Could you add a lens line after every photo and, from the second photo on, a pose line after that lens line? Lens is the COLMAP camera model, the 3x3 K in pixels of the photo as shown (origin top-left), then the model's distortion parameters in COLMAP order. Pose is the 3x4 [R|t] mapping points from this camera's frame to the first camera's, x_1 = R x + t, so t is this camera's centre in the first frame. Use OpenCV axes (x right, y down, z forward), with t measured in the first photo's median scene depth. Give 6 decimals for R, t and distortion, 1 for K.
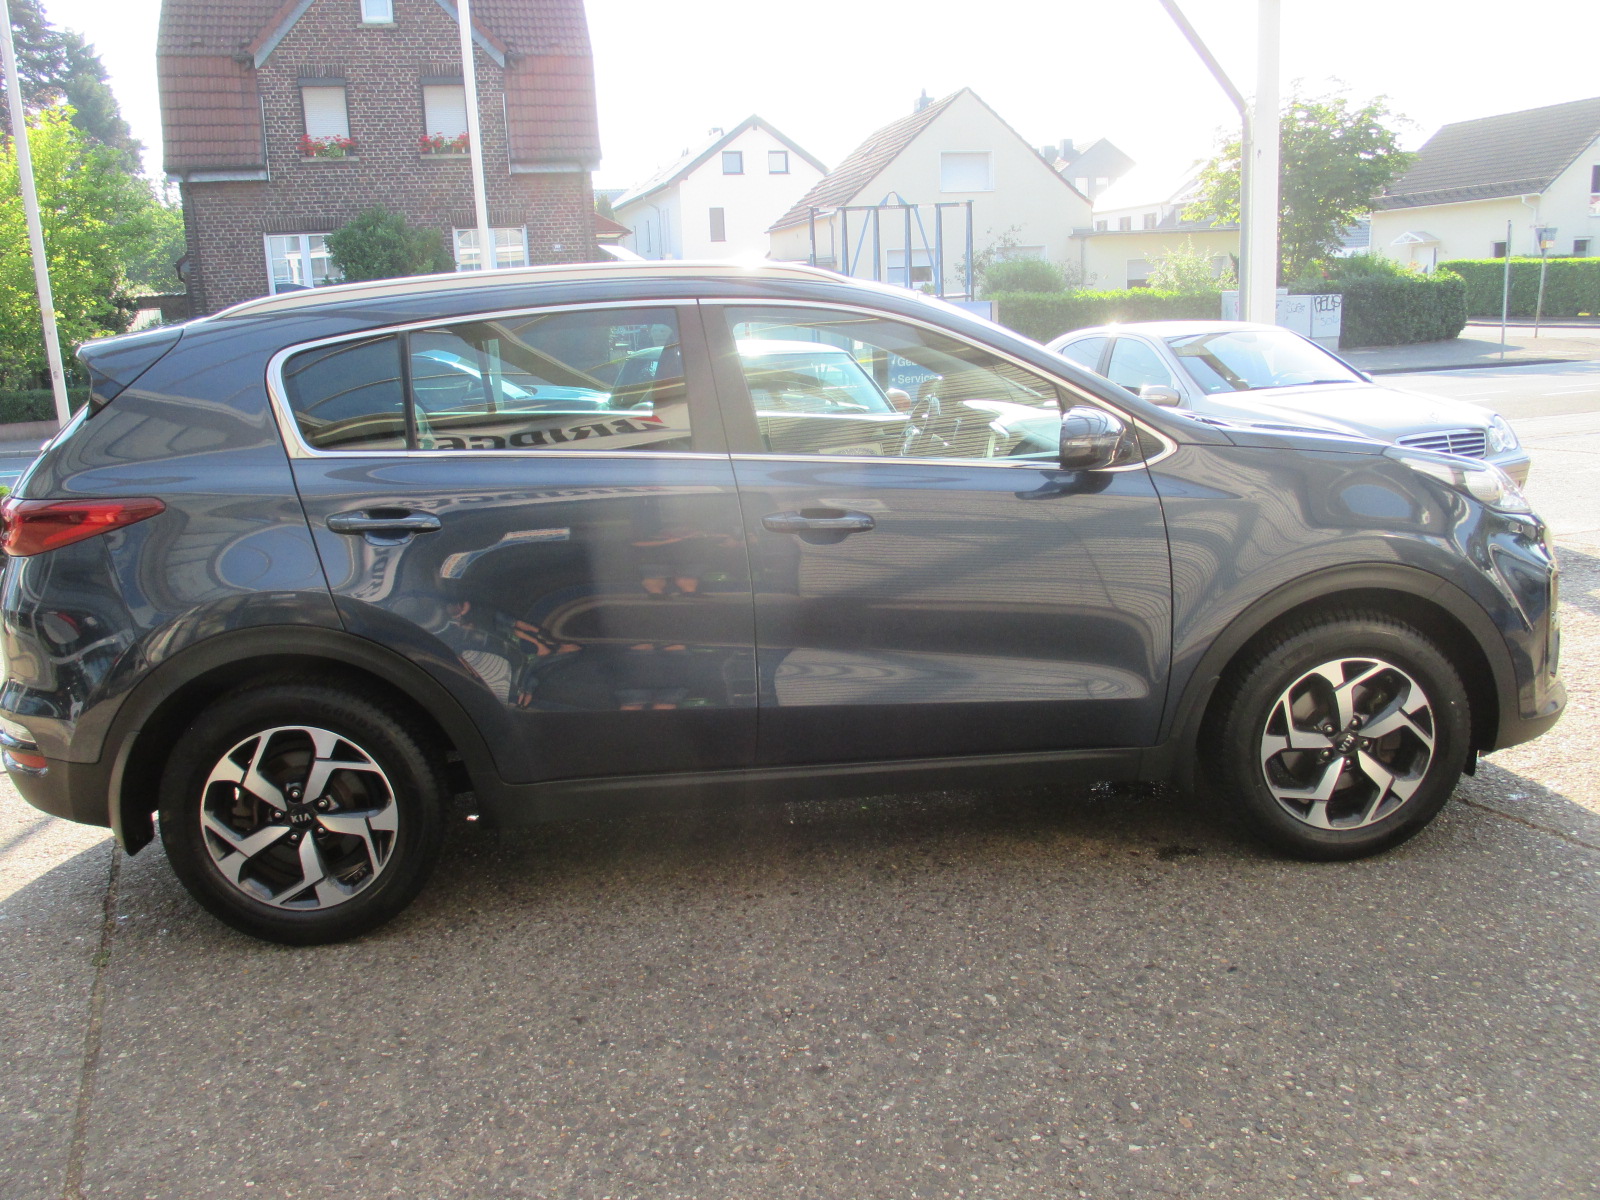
lens RADIAL K [[1325.0, 0, 801.5], [0, 1325.0, 597.3], [0, 0, 1]] dist [-0.029340, -0.000183]
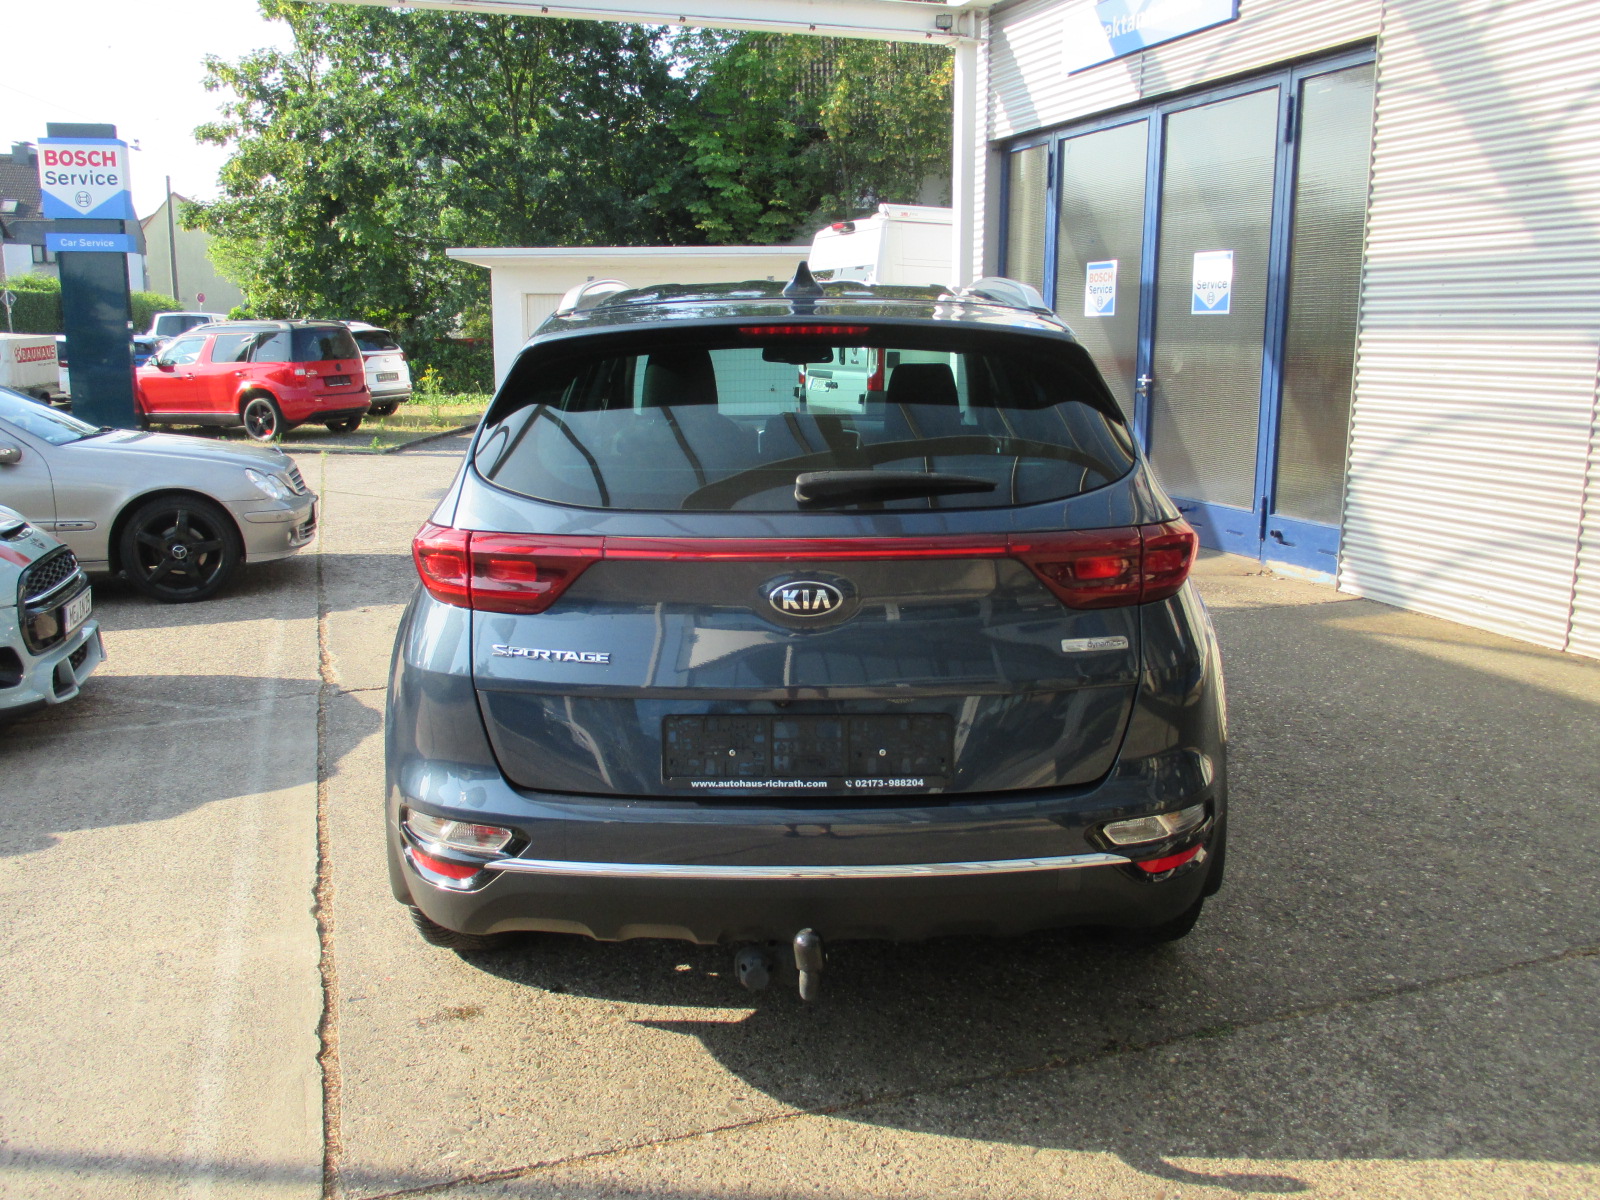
lens RADIAL K [[1325.0, 0, 799.4], [0, 1325.0, 595.6], [0, 0, 1]] dist [-0.029340, -0.000183]
pose [[0.095993, -0.154630, 0.983298, -1.420642], [0.205065, 0.969741, 0.132479, -0.188933], [-0.974030, 0.188923, 0.124798, 1.134279]]
